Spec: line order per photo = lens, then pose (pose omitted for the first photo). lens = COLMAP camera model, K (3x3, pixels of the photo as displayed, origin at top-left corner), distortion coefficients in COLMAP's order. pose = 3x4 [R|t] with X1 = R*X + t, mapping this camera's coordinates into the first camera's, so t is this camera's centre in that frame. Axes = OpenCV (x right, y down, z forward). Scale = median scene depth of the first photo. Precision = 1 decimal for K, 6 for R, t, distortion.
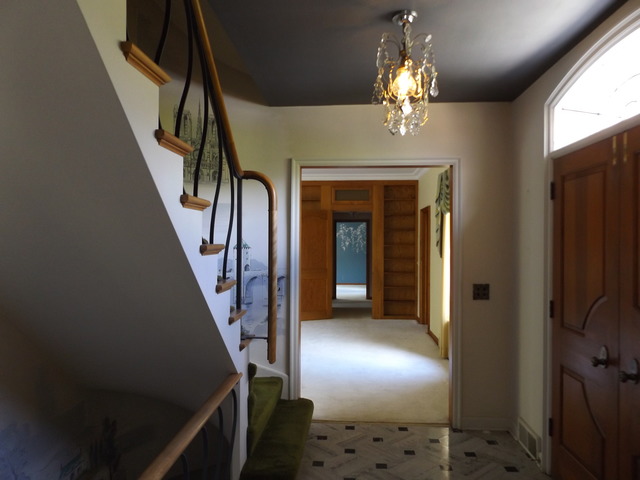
lens RADIAL K [[479.2, 0, 319.4], [0, 479.2, 240.2], [0, 0, 1]] dist [-0.008362, 0.001079]
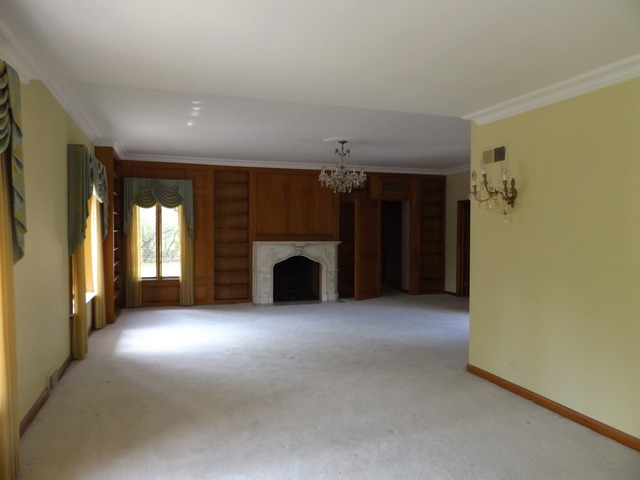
lens RADIAL K [[479.2, 0, 319.0], [0, 479.2, 239.2], [0, 0, 1]] dist [-0.008362, 0.001079]
pose [[0.925487, -0.006480, 0.378724, -0.524763], [-0.005158, 0.999545, 0.029707, -0.002762], [-0.378745, -0.029446, 0.925033, 0.027129]]
